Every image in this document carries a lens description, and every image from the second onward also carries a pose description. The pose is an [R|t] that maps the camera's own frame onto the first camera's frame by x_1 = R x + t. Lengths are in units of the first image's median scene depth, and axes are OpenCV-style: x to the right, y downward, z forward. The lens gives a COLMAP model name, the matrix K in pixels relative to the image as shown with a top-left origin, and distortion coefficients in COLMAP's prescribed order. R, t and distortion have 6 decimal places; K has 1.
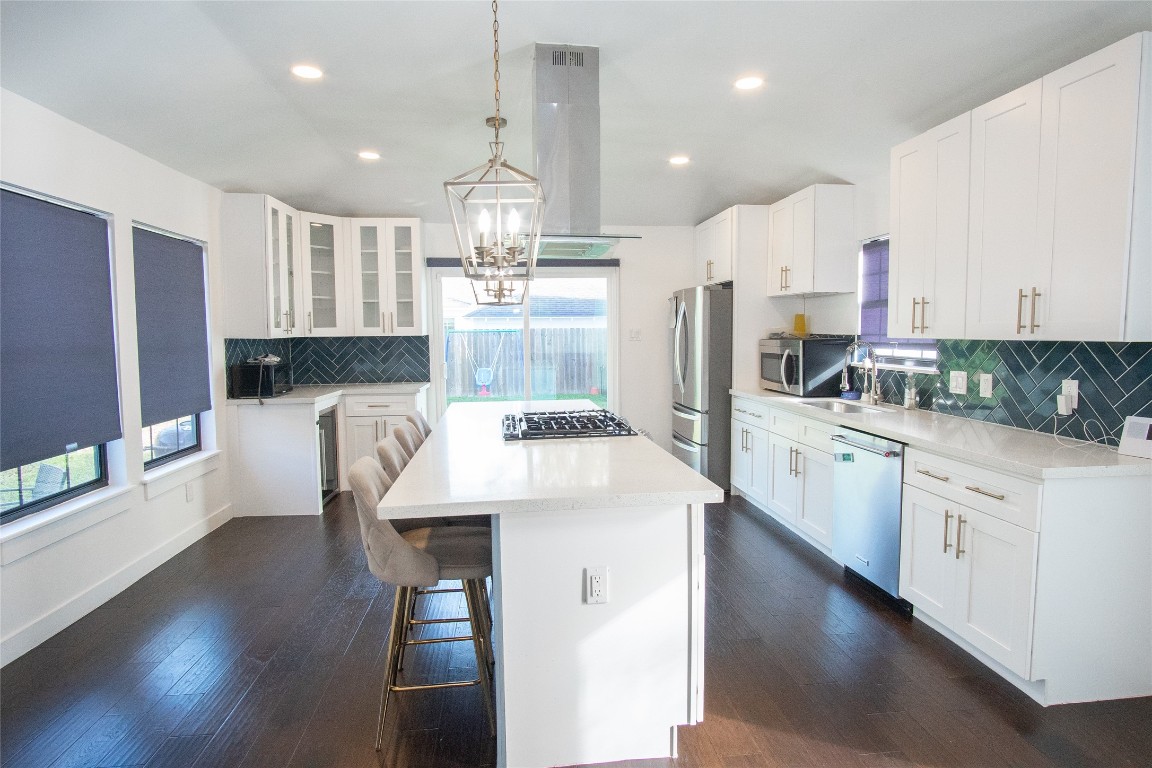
lens RADIAL K [[626.1, 0, 580.3], [0, 626.1, 383.8], [0, 0, 1]] dist [-0.025000, 0.007346]
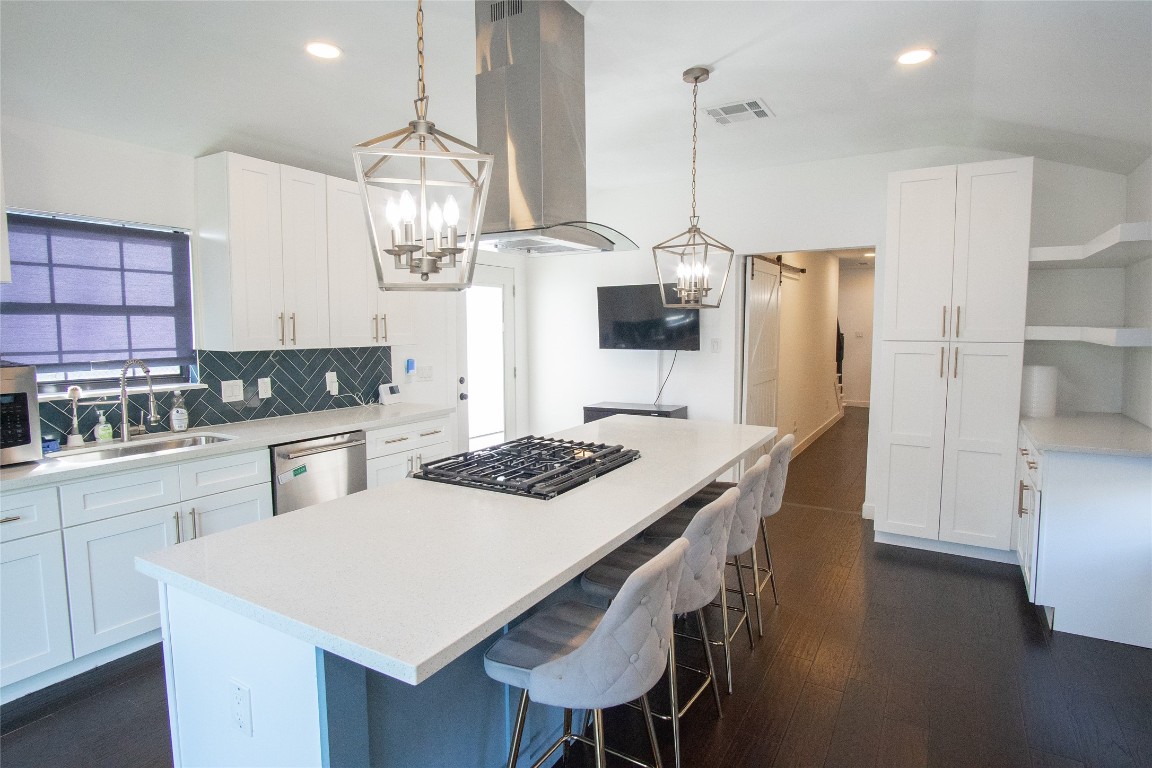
lens RADIAL K [[626.1, 0, 580.3], [0, 626.1, 383.8], [0, 0, 1]] dist [-0.025000, 0.007346]
pose [[-0.807726, -0.042367, 0.588033, -0.483067], [0.058423, 0.986753, 0.151344, -0.132120], [-0.586655, 0.156600, -0.794551, 1.379498]]
